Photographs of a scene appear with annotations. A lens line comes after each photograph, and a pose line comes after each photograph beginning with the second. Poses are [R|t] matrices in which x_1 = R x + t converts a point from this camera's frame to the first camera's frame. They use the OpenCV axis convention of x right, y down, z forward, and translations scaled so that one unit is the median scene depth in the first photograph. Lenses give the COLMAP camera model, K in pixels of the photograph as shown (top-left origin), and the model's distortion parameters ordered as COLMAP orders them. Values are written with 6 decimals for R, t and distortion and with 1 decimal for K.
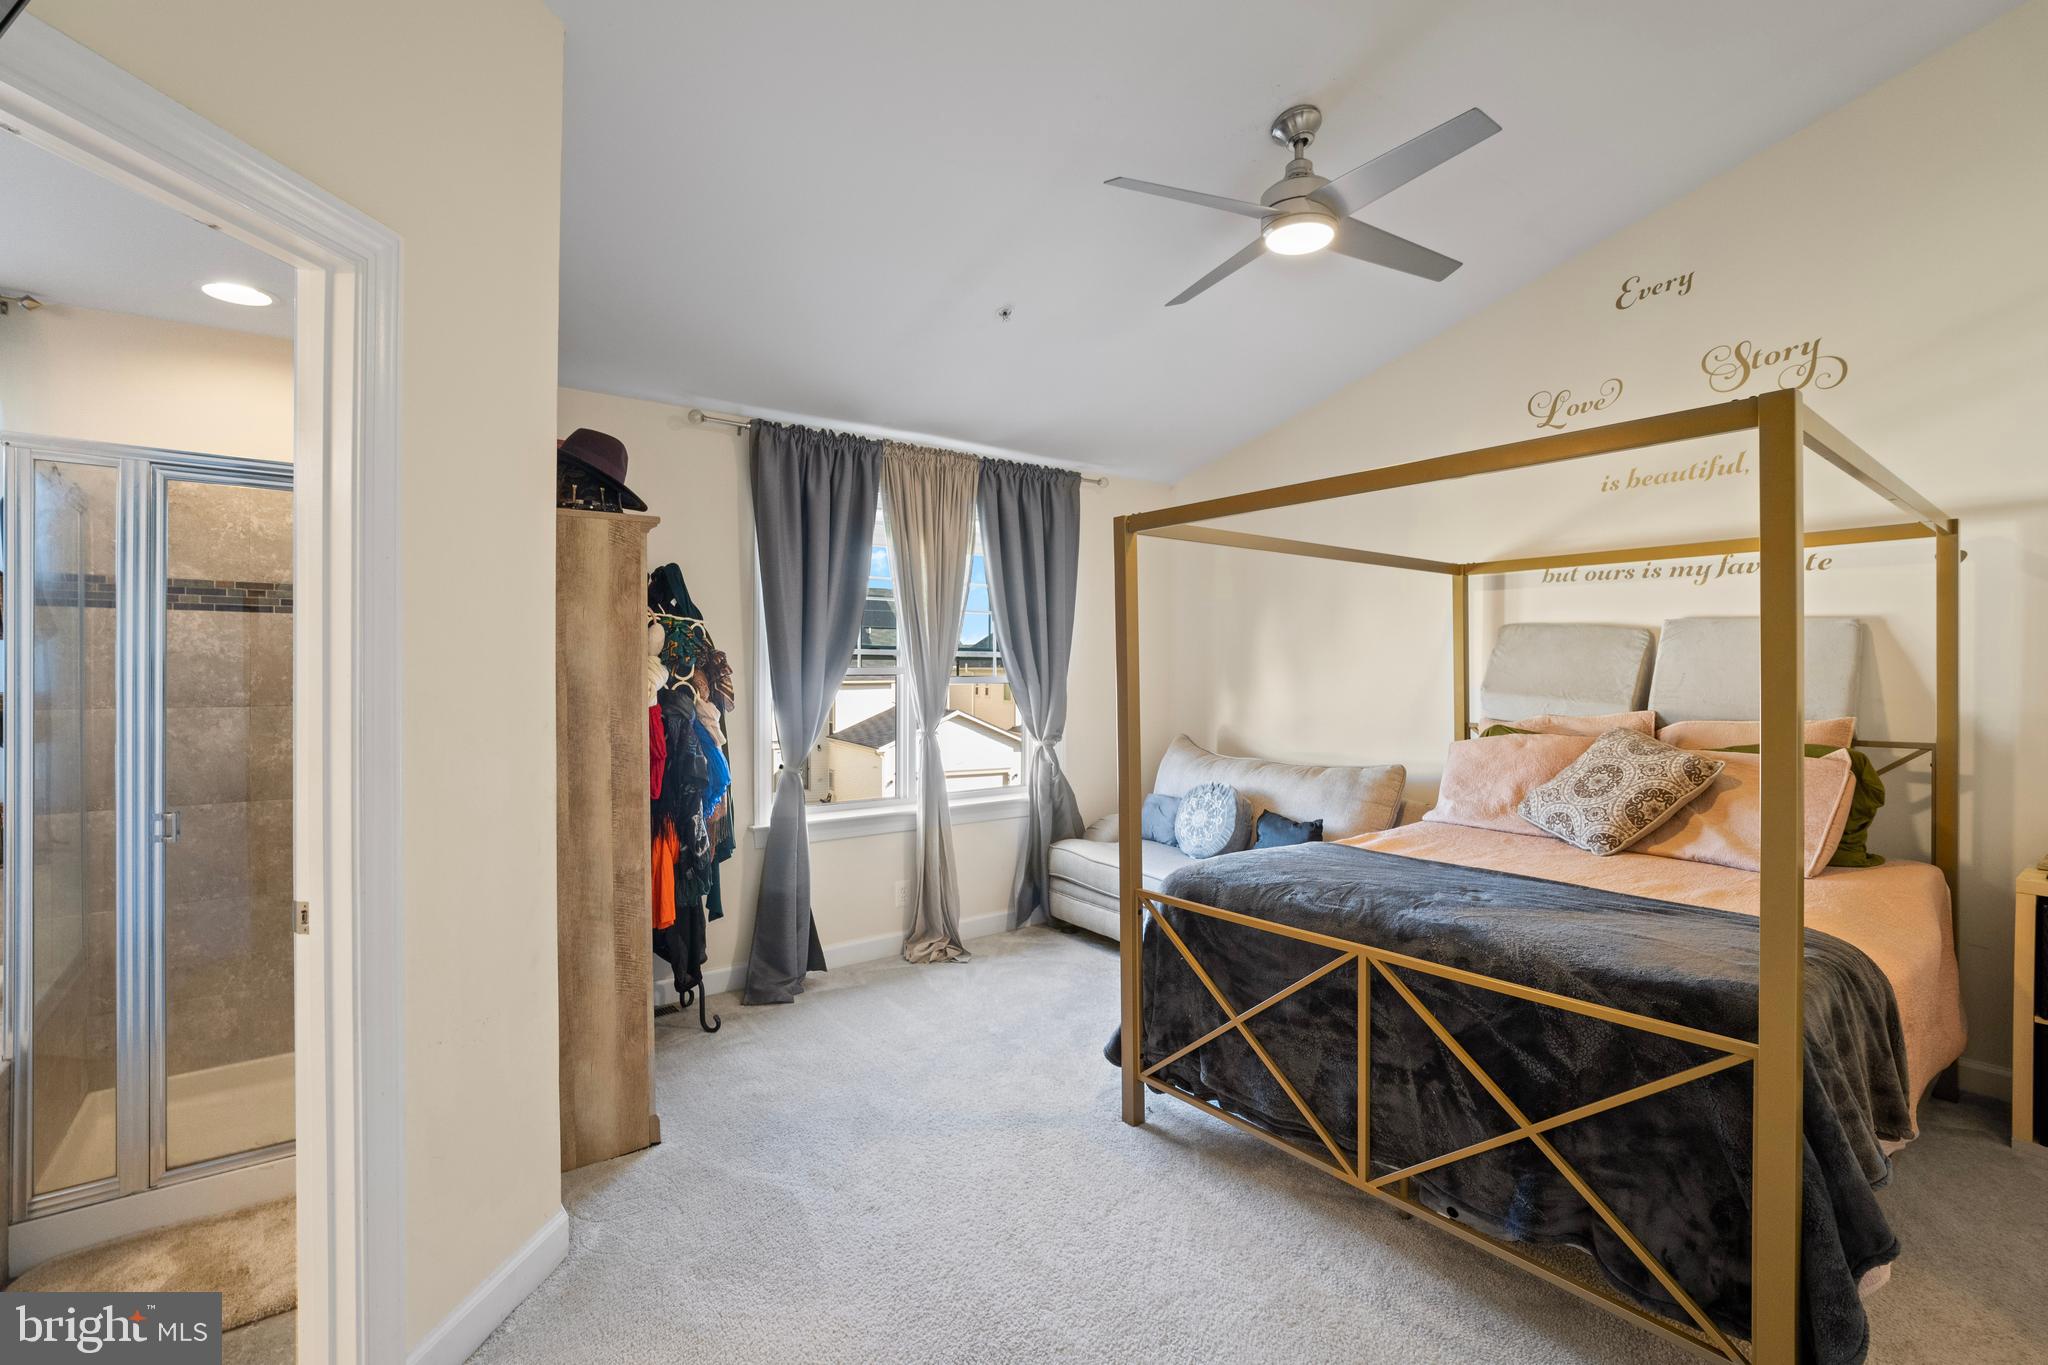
lens RADIAL K [[931.8, 0, 1006.7], [0, 931.8, 684.7], [0, 0, 1]] dist [-0.031988, 0.013800]
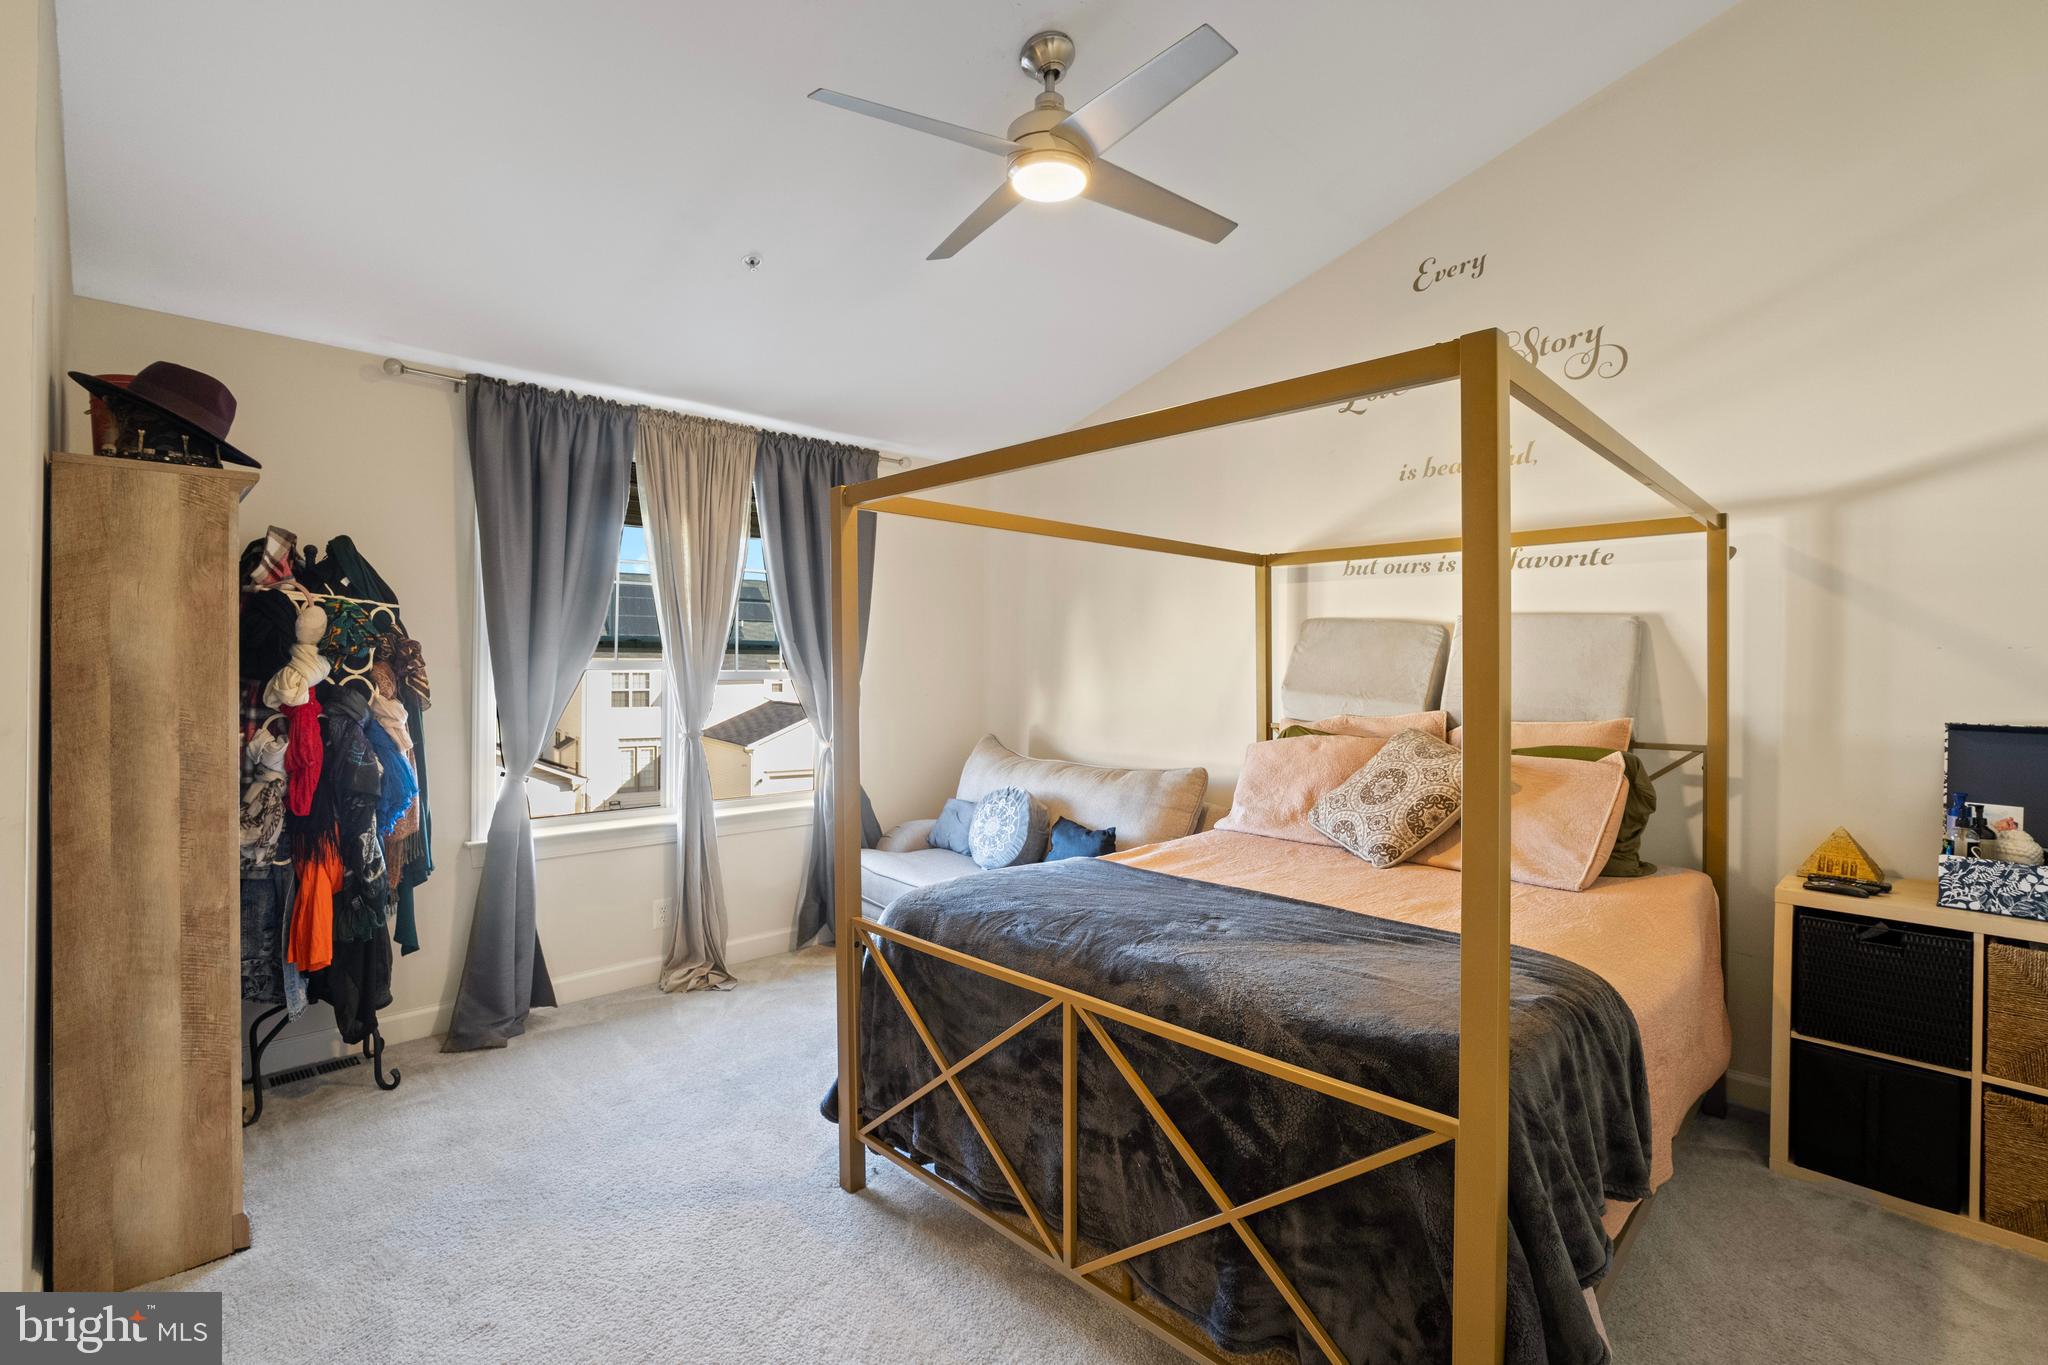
lens RADIAL K [[931.8, 0, 1004.5], [0, 931.8, 673.7], [0, 0, 1]] dist [-0.031988, 0.013800]
pose [[0.994001, 0.004832, 0.109268, 0.179468], [-0.004113, 0.999968, -0.006809, -0.002083], [-0.109297, 0.006319, 0.993989, 0.121927]]
